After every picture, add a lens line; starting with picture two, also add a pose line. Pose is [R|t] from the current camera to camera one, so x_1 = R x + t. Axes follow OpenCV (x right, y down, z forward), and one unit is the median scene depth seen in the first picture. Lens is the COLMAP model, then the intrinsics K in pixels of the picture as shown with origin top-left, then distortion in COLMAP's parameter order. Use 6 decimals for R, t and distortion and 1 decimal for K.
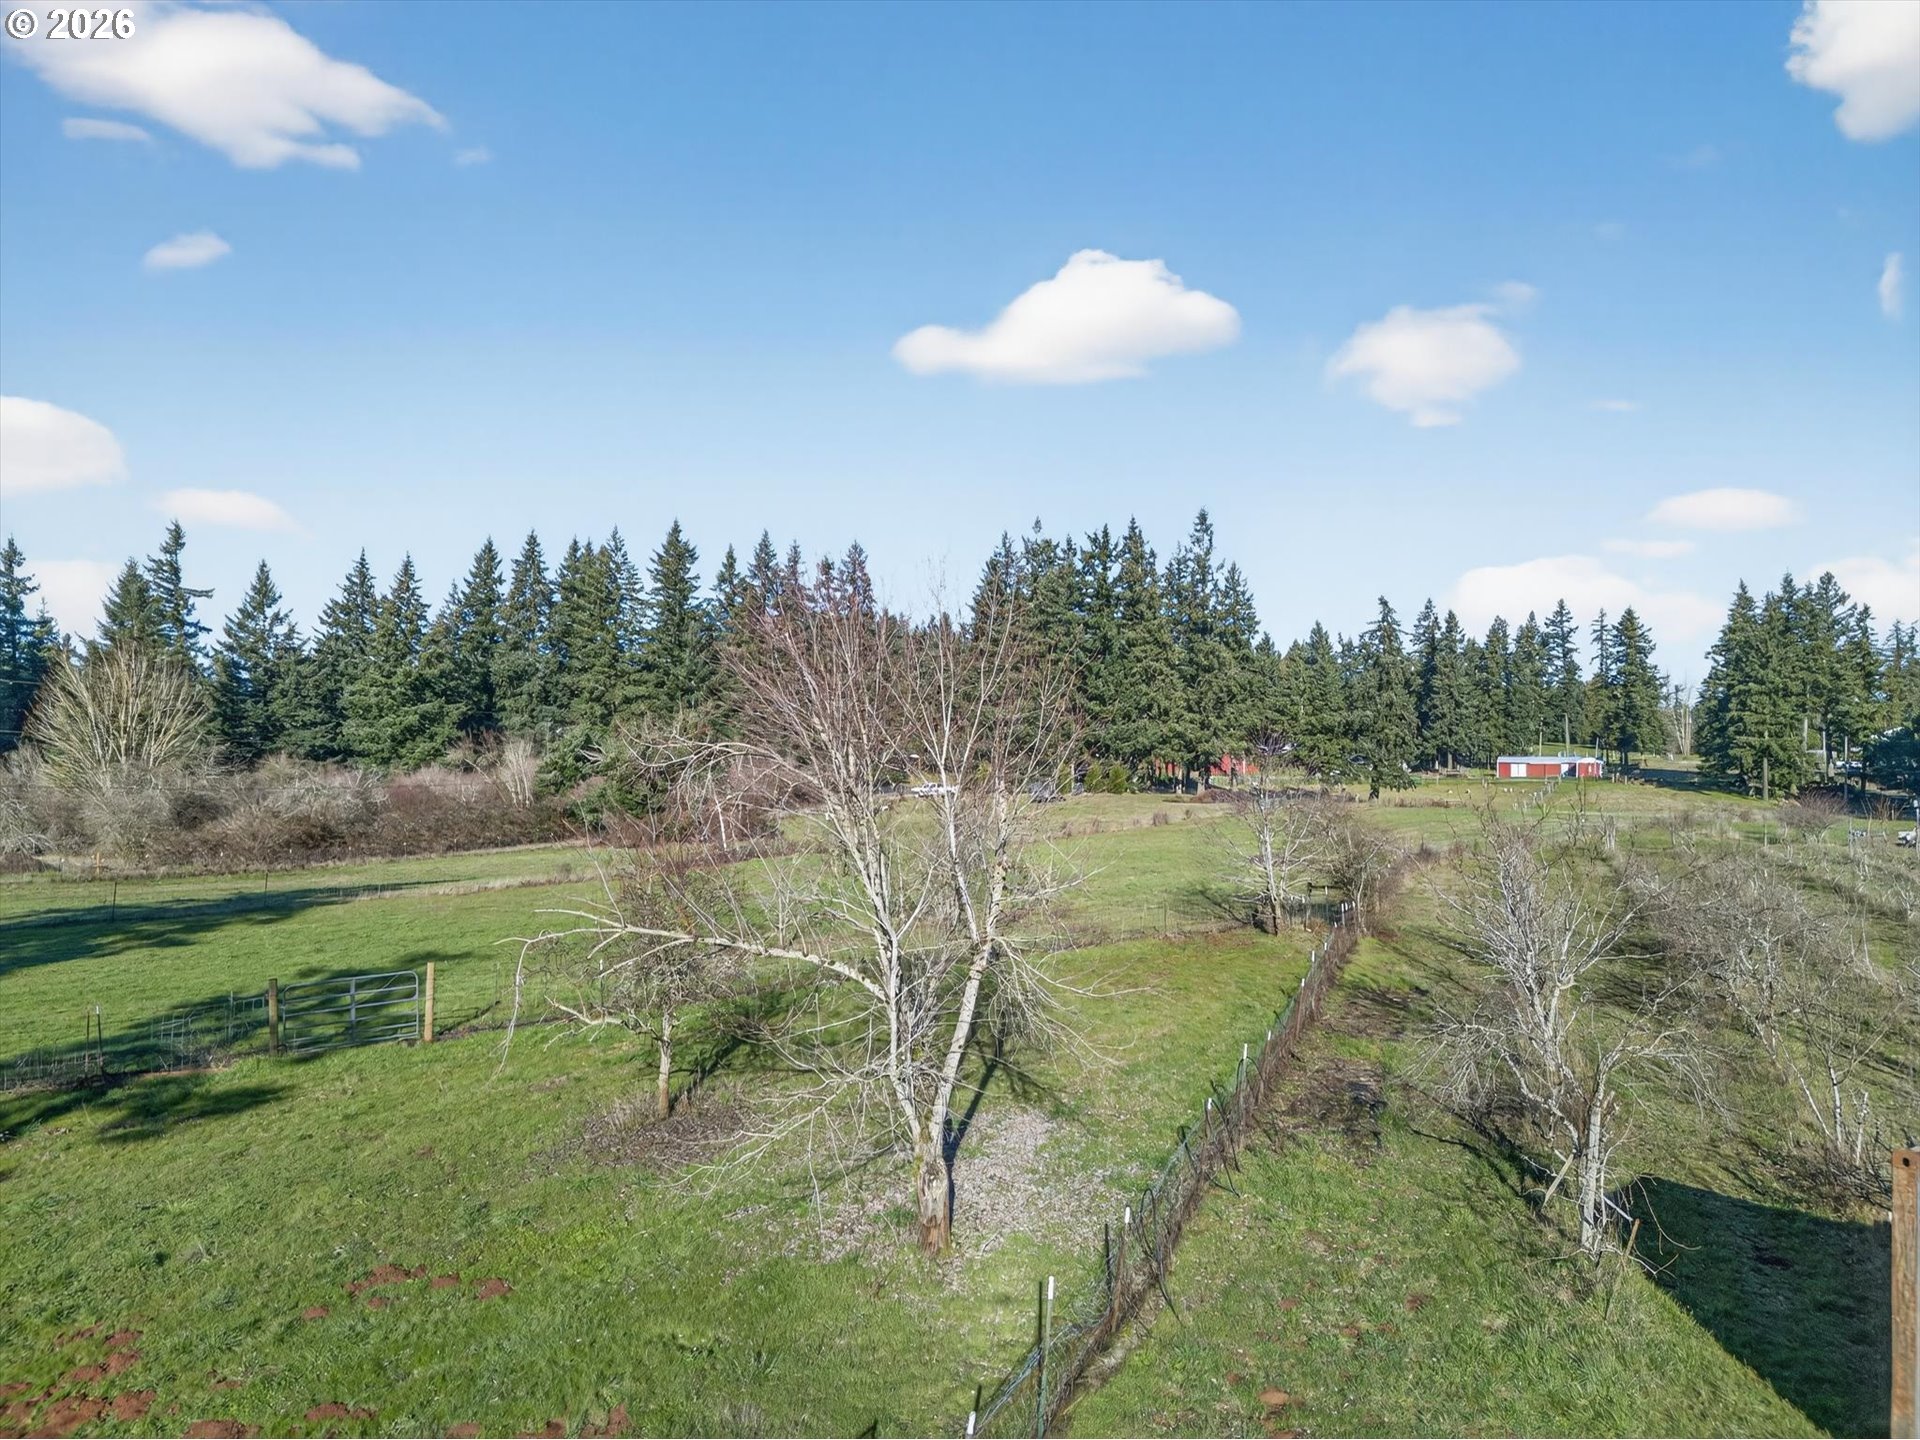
lens RADIAL K [[740.4, 0, 960.0], [0, 740.4, 720.0], [0, 0, 1]] dist [-0.000309, -0.000291]
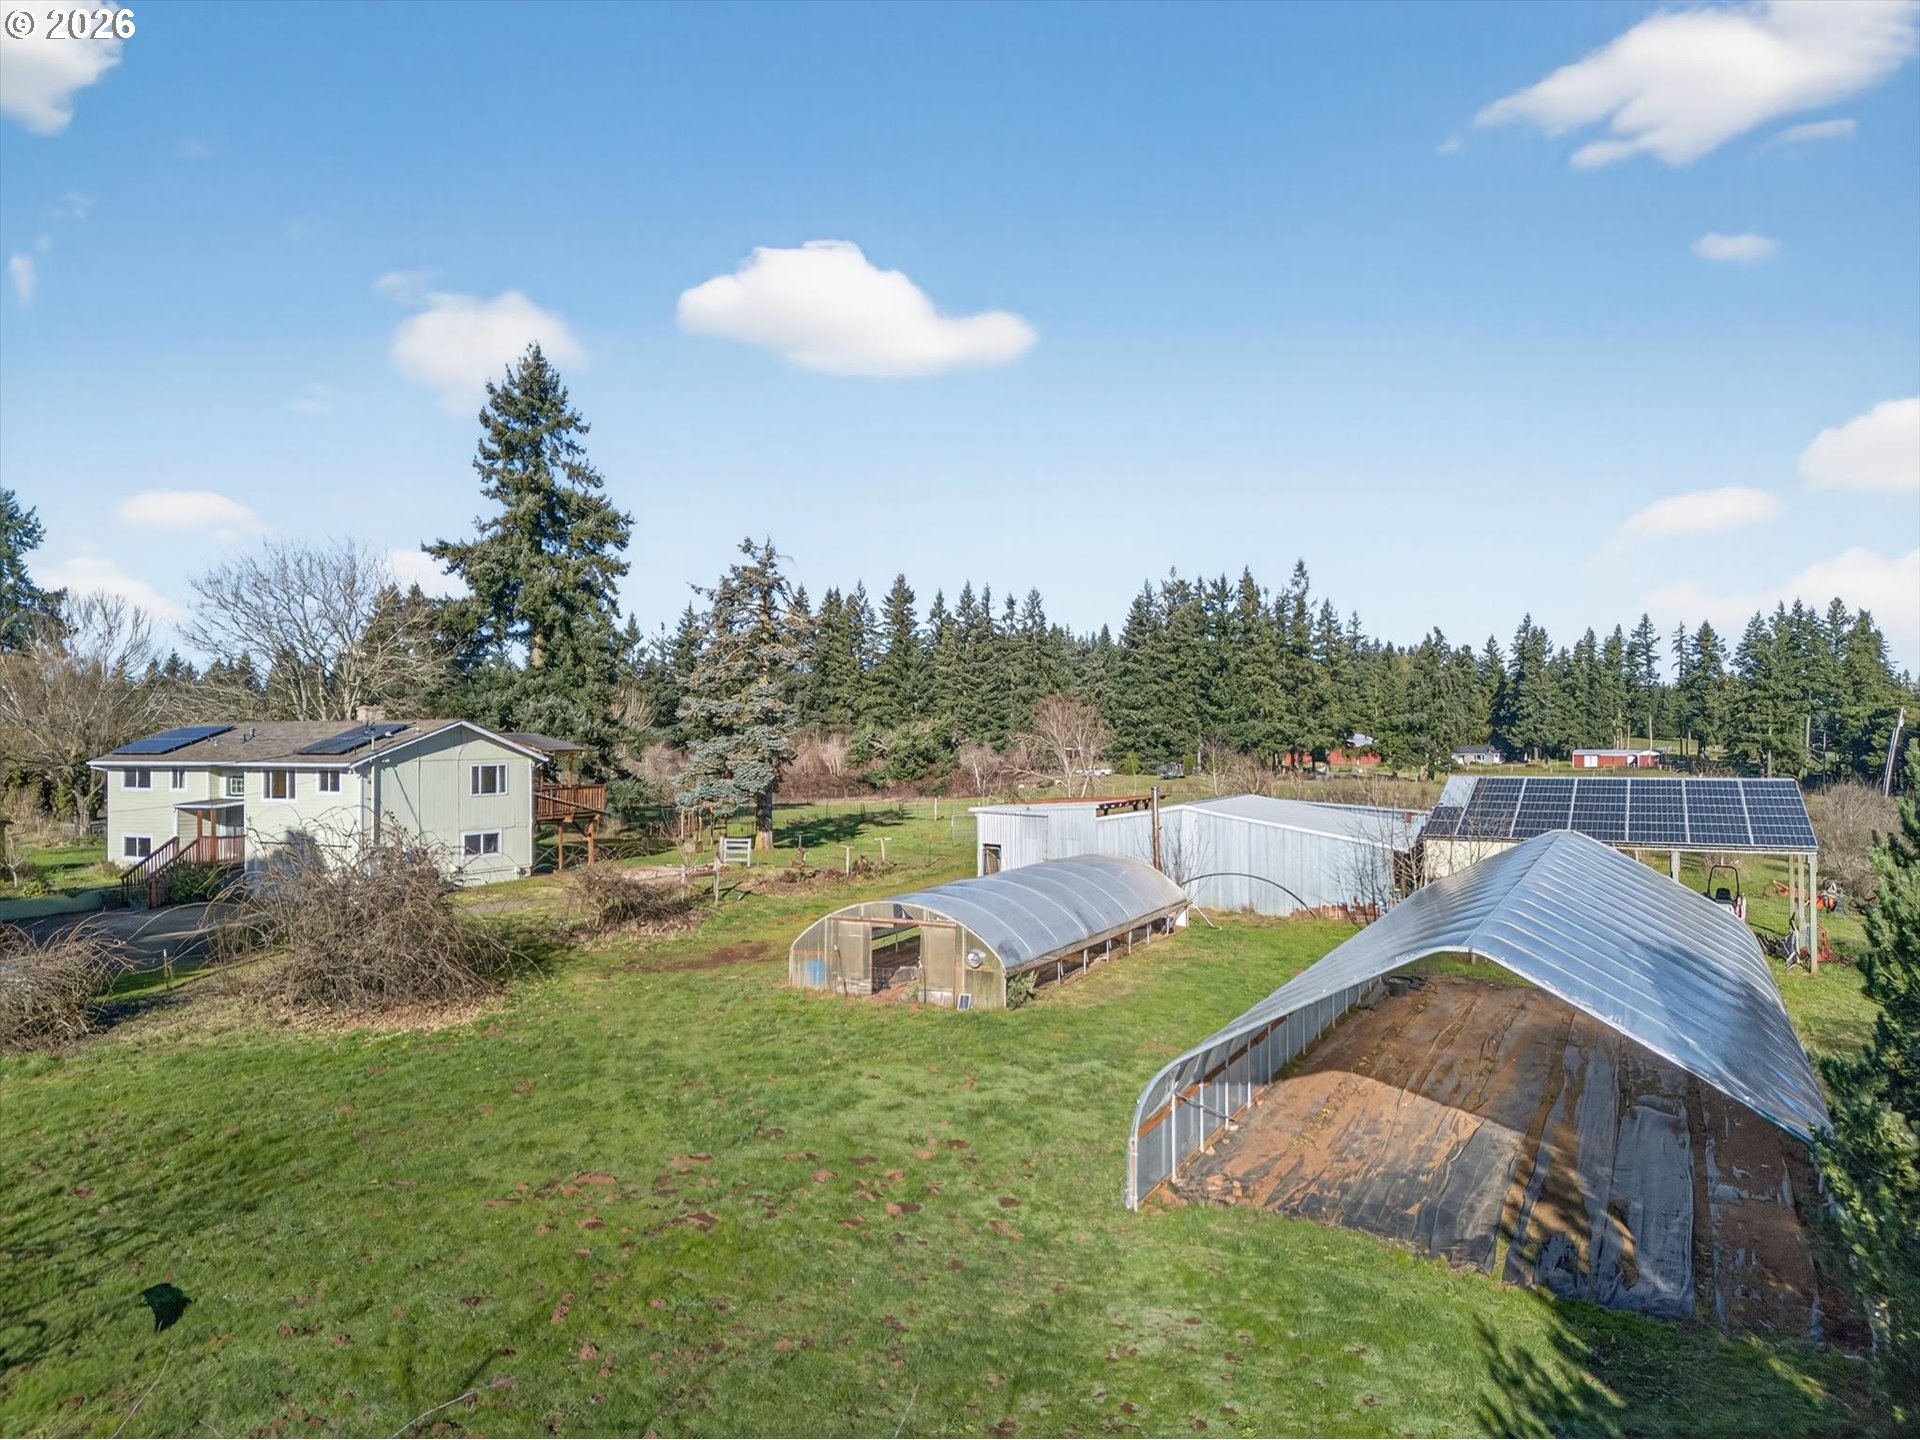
lens RADIAL K [[740.4, 0, 960.0], [0, 740.4, 720.0], [0, 0, 1]] dist [-0.000309, -0.000291]
pose [[0.975231, -0.003291, -0.221163, 0.026449], [0.004880, 0.999966, 0.006640, -0.010597], [0.221134, -0.007555, 0.975214, -0.372534]]
